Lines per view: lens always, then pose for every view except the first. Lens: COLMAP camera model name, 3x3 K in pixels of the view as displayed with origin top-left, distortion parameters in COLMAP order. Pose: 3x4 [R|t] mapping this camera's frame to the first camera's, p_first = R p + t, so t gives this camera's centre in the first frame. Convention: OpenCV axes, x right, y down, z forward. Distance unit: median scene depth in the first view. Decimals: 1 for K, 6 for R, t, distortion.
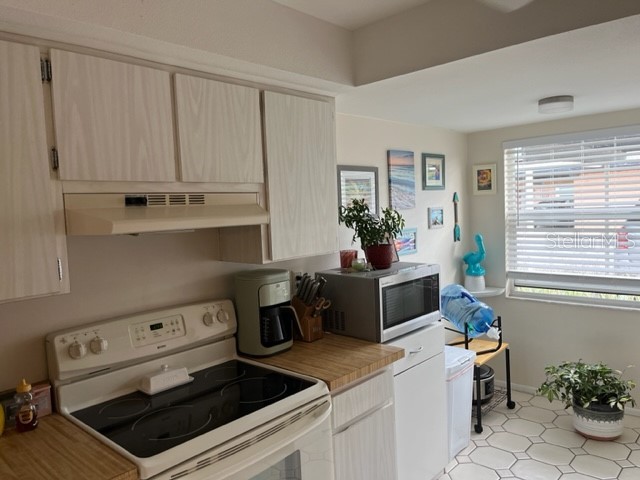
lens RADIAL K [[480.1, 0, 320.0], [0, 480.1, 240.0], [0, 0, 1]] dist [0.002797, 0.000390]
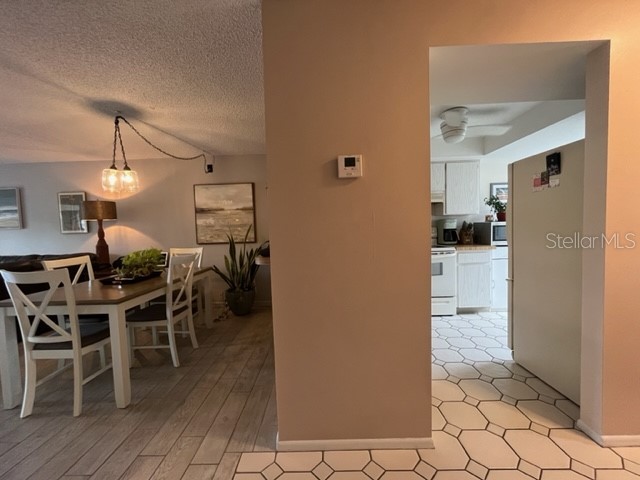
lens RADIAL K [[255.5, 0, 320.0], [0, 255.5, 240.0], [0, 0, 1]] dist [0.000392, 0.000016]
pose [[0.669345, 0.059529, -0.740563, 0.584372], [-0.053565, 0.998057, 0.031814, 0.197813], [0.741018, 0.018374, 0.671234, -0.772840]]
